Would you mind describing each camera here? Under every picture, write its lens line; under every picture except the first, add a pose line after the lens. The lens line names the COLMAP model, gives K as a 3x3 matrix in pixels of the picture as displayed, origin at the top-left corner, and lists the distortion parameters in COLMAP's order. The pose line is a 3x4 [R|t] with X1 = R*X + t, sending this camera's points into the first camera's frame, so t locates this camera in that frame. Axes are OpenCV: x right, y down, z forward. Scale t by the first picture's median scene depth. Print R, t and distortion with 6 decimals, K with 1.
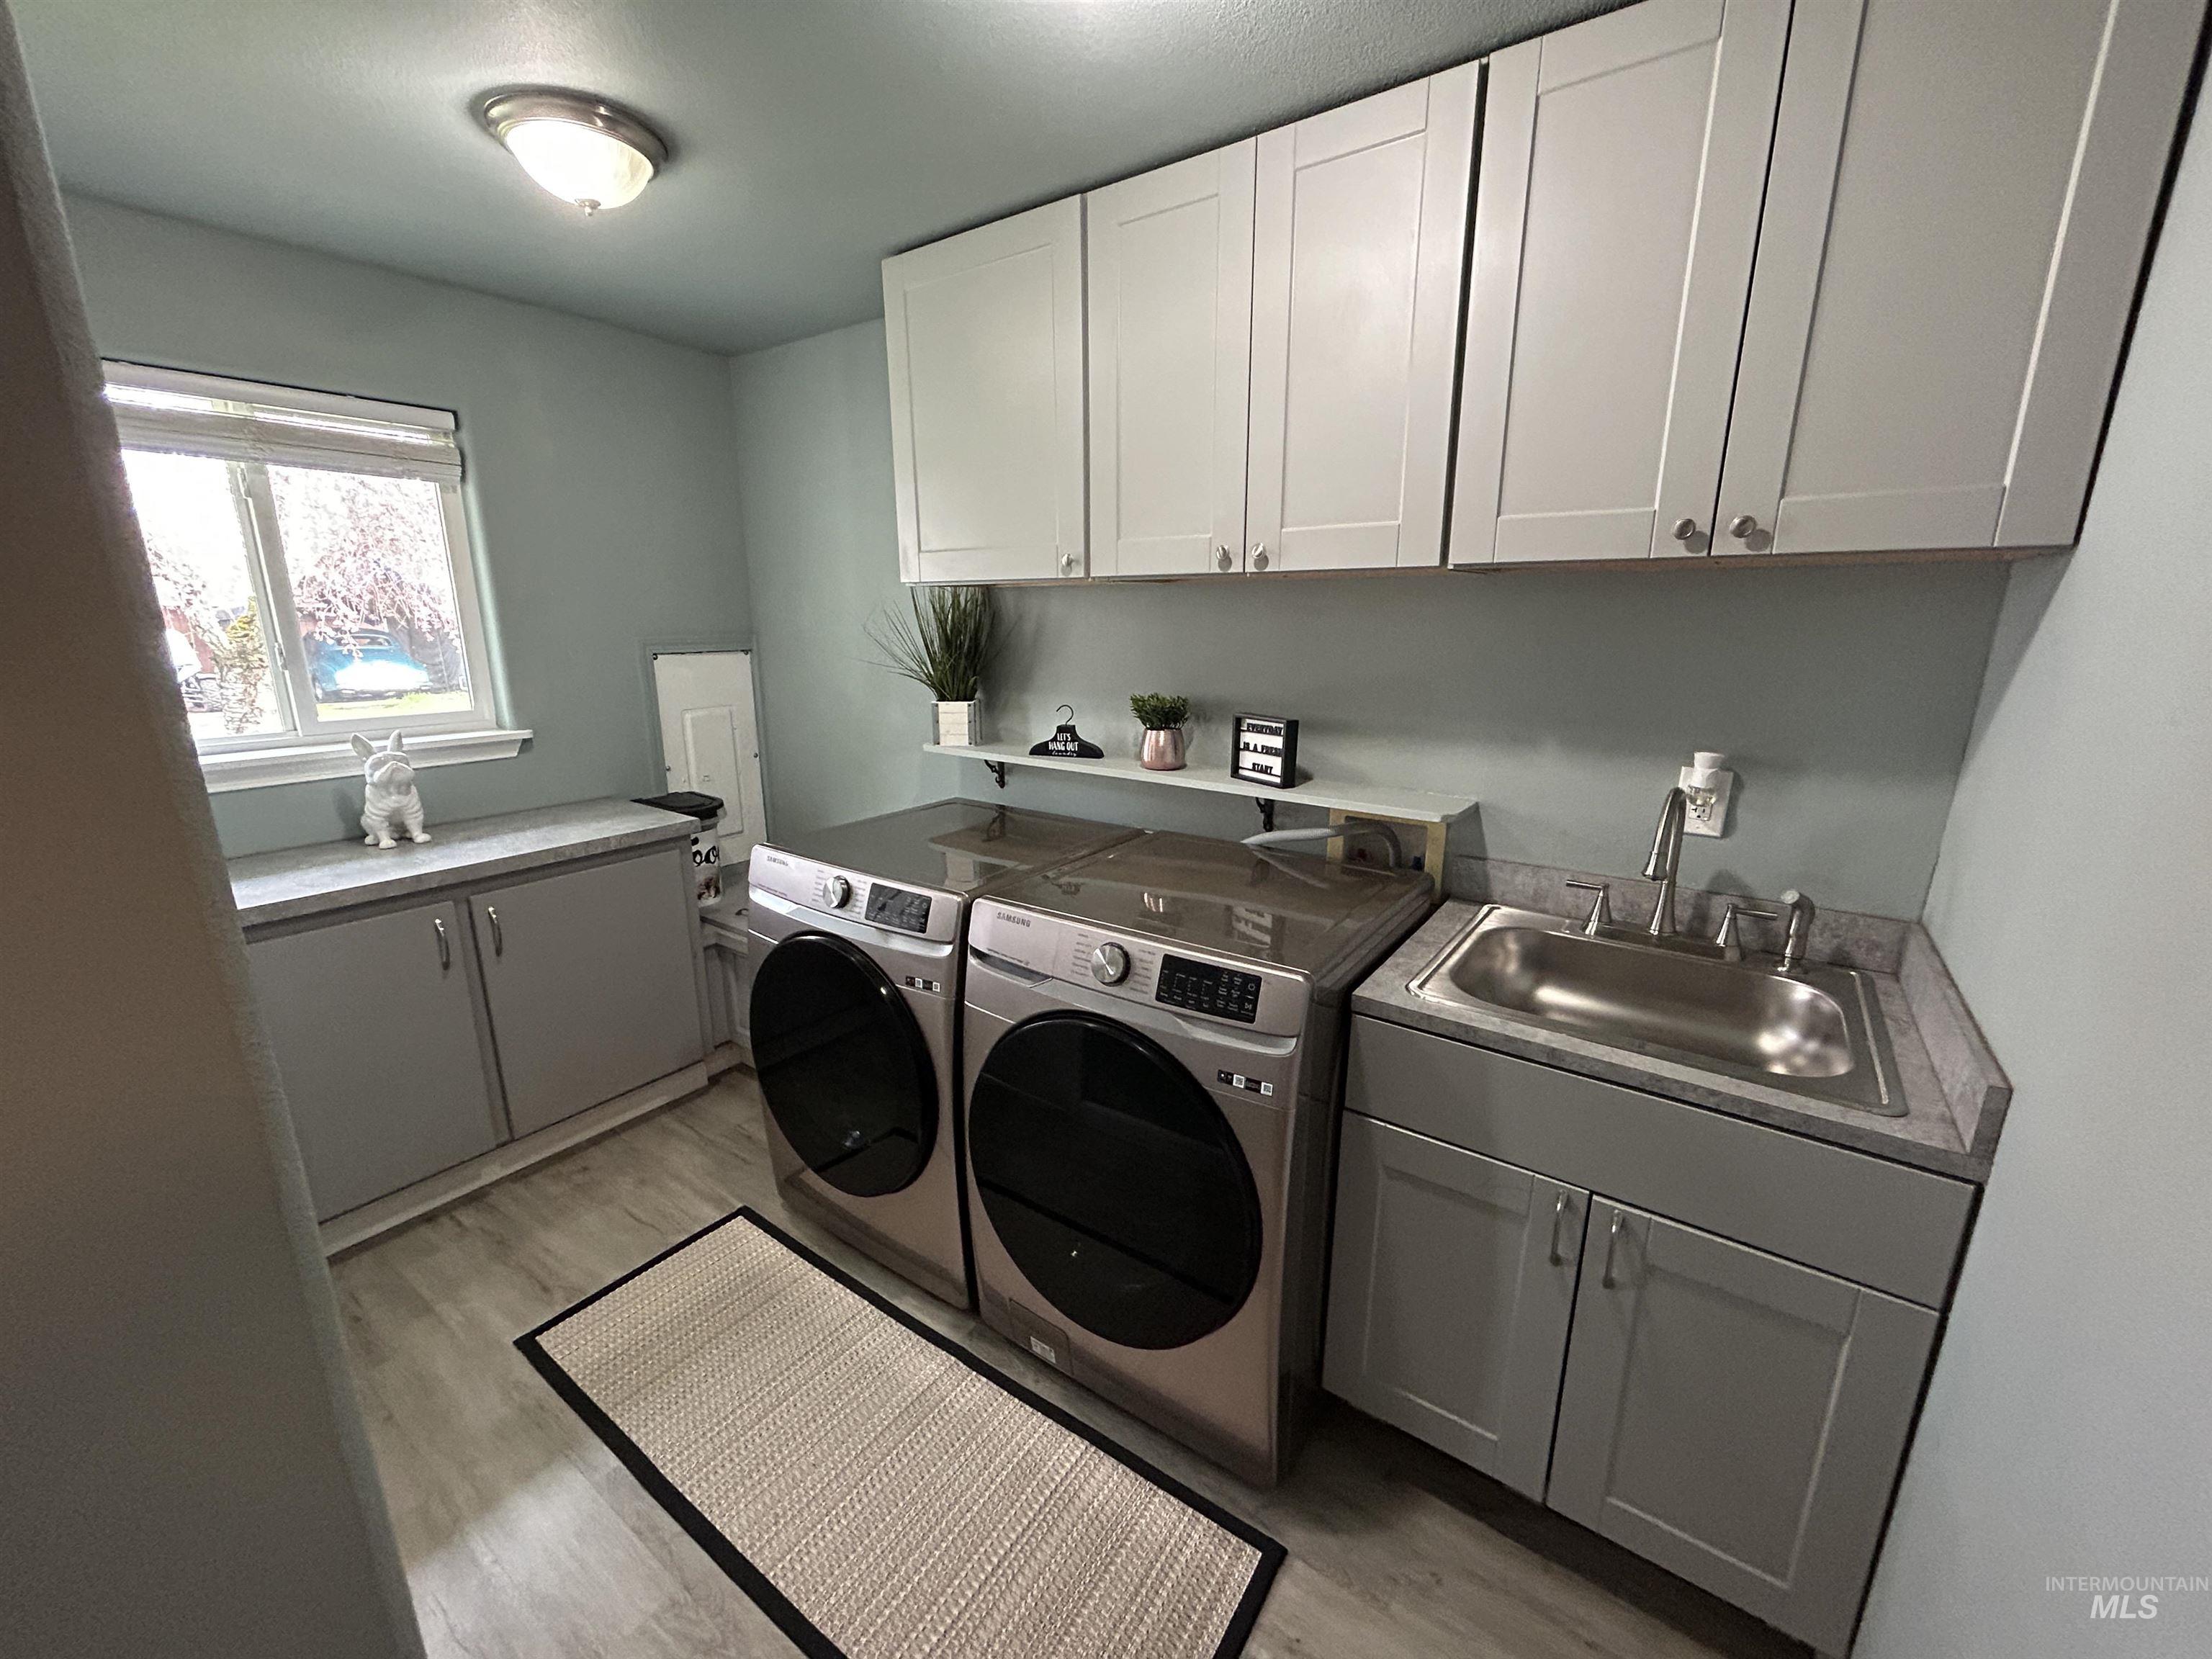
lens RADIAL K [[889.3, 0, 1100.4], [0, 889.3, 829.3], [0, 0, 1]] dist [-0.001424, -0.000621]
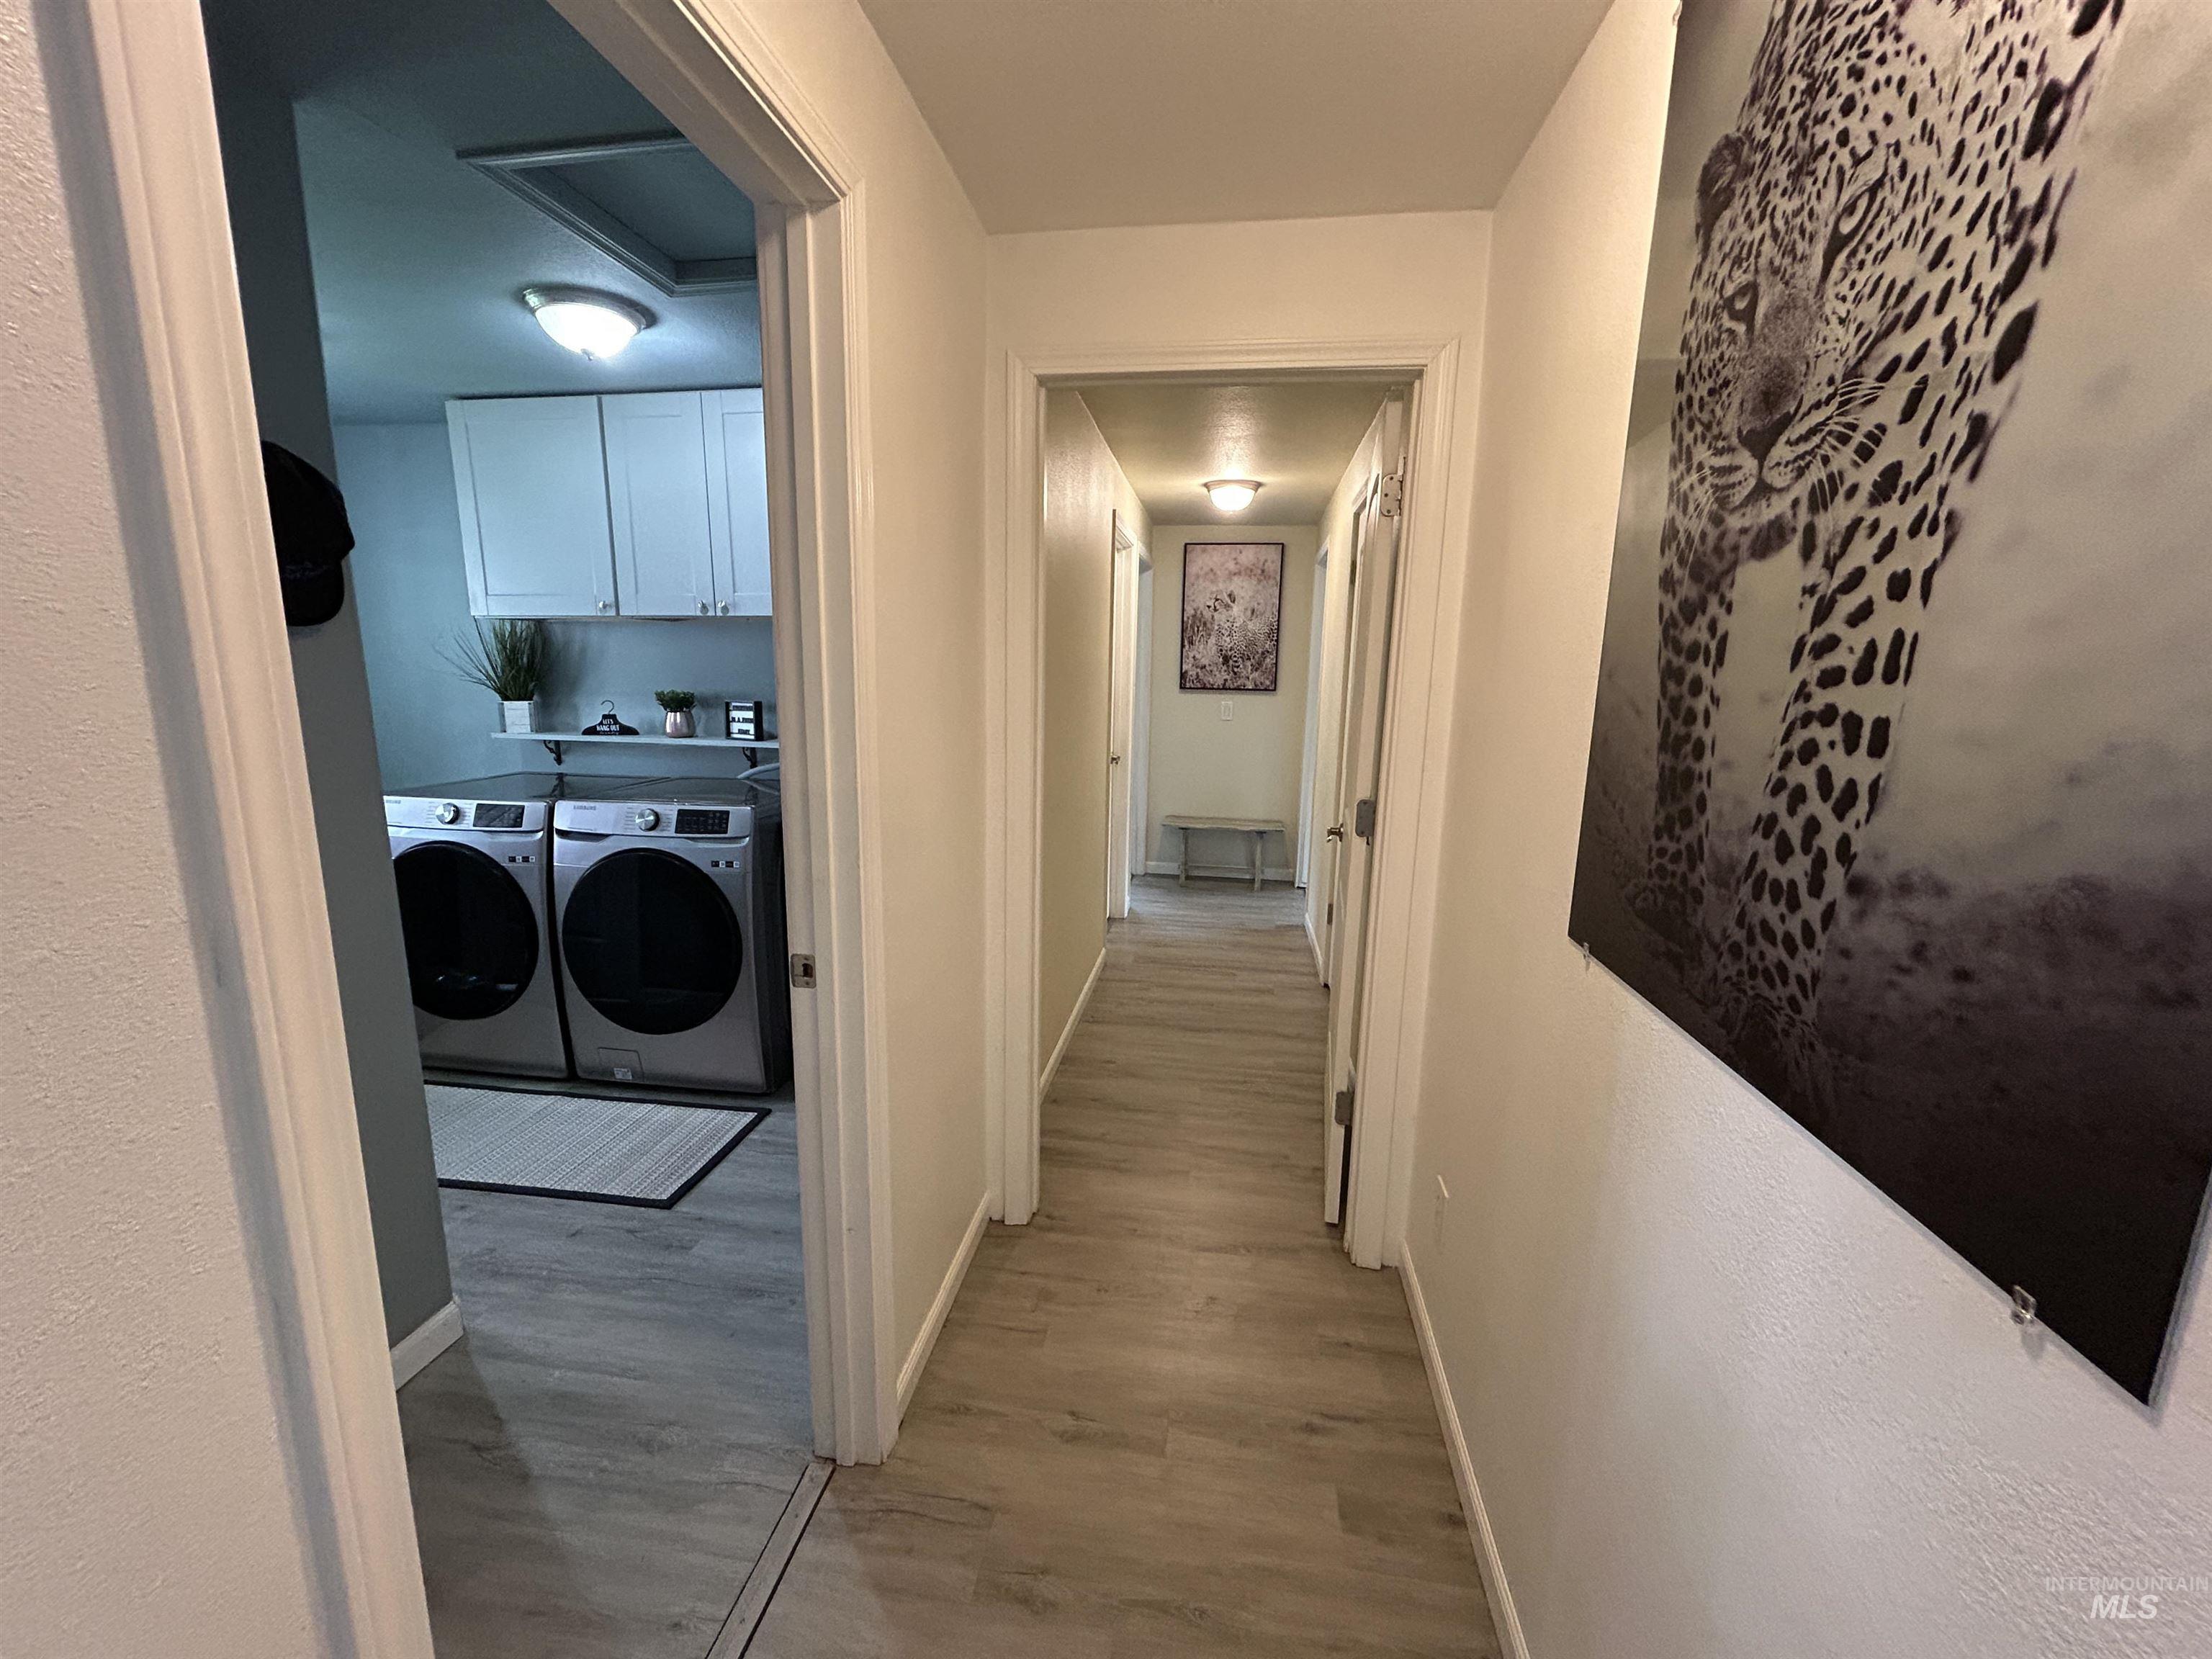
lens RADIAL K [[889.3, 0, 1100.4], [0, 889.3, 829.3], [0, 0, 1]] dist [-0.001424, -0.000621]
pose [[0.890244, -0.071430, 0.449848, 0.012433], [0.097189, 0.994671, -0.034394, 0.240367], [-0.444994, 0.074340, 0.892443, -0.795155]]
